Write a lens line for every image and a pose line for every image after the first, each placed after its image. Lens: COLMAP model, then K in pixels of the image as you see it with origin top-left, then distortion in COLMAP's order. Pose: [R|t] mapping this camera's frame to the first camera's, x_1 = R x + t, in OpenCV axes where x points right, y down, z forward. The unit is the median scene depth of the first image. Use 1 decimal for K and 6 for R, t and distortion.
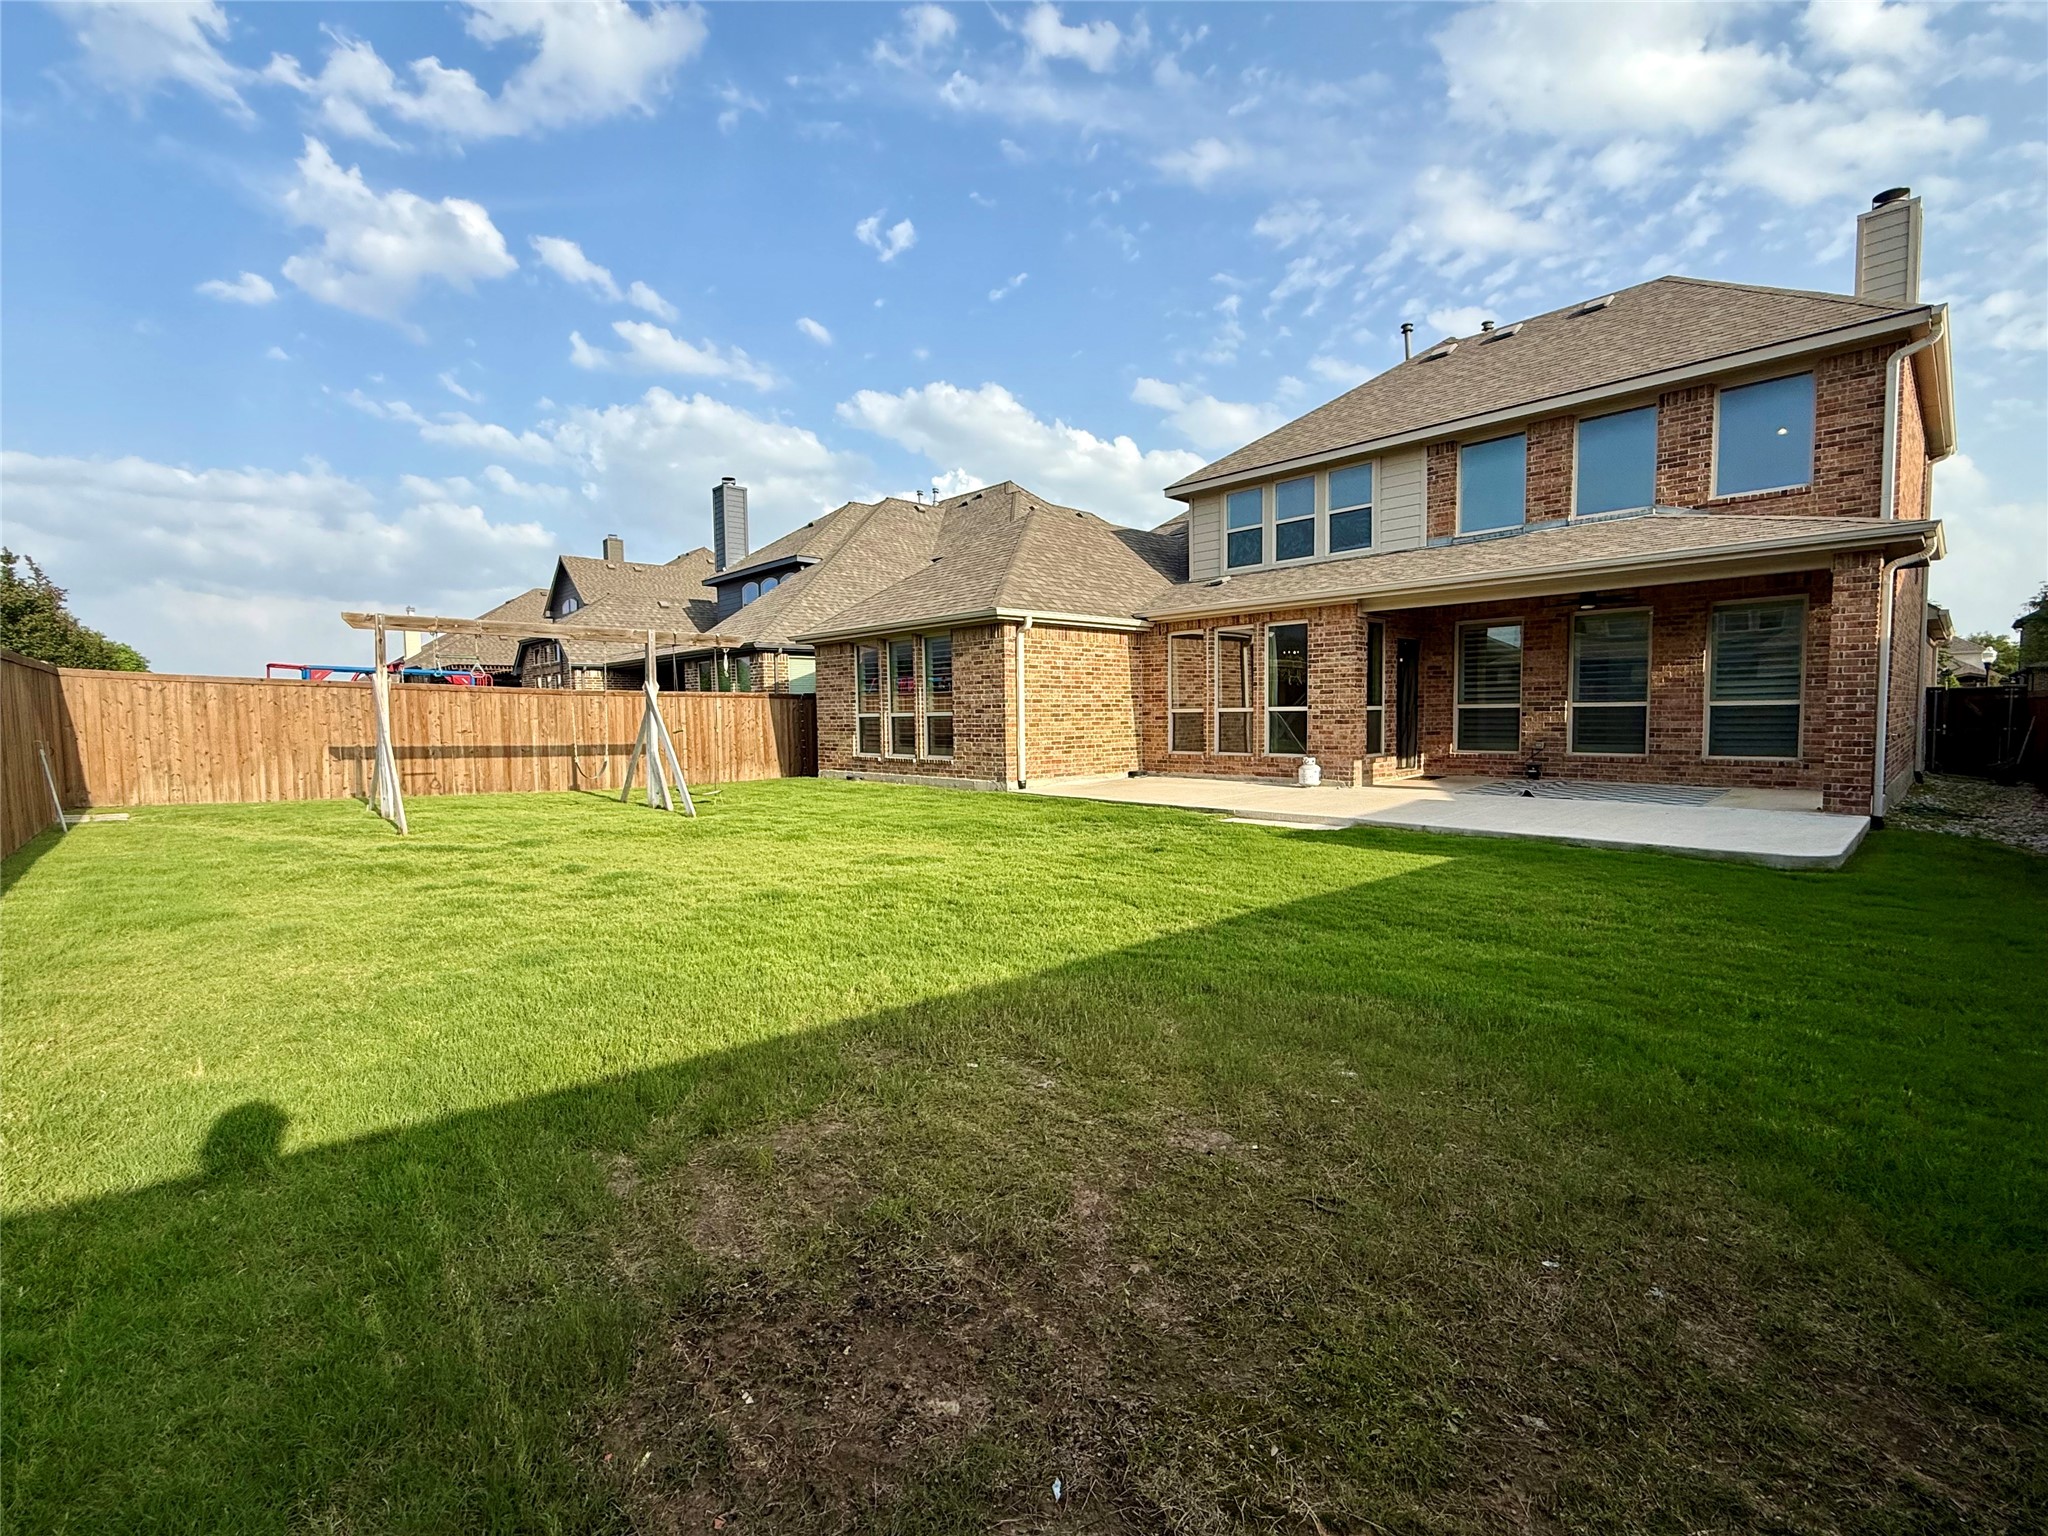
lens RADIAL K [[895.1, 0, 1018.4], [0, 895.1, 768.9], [0, 0, 1]] dist [0.010577, 0.000186]
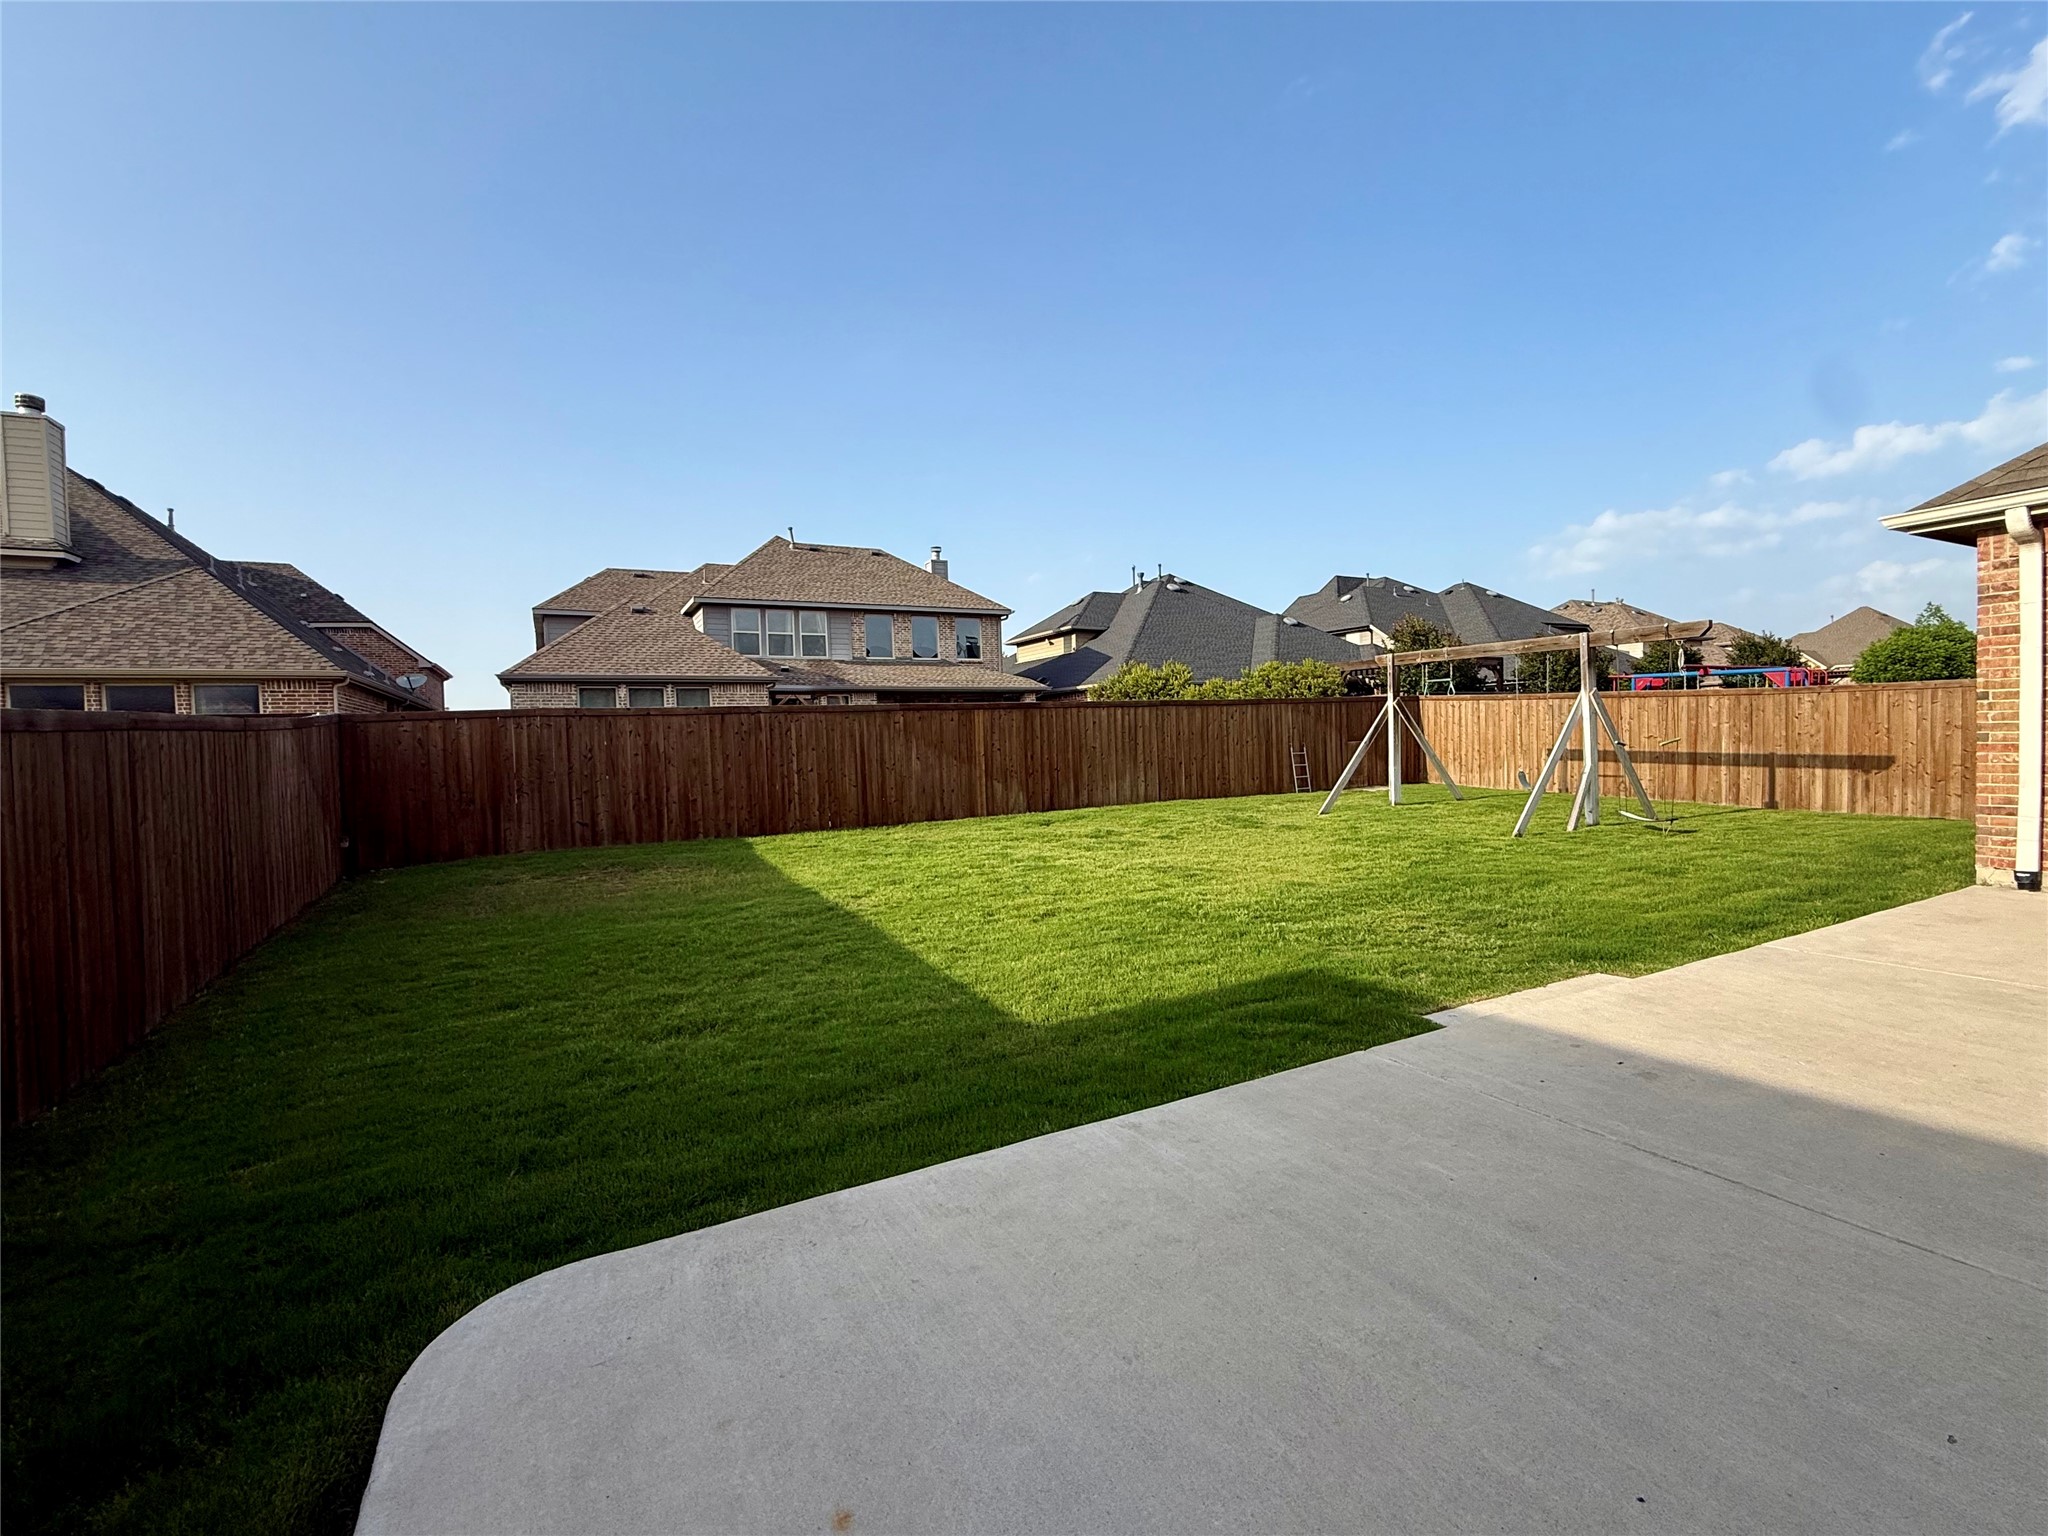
lens RADIAL K [[895.1, 0, 1017.4], [0, 895.1, 764.2], [0, 0, 1]] dist [0.010577, 0.000186]
pose [[-0.251848, 0.049585, -0.966496, 0.513054], [-0.028025, 0.997894, 0.058499, -0.048664], [0.967361, 0.041819, -0.249928, 0.558392]]
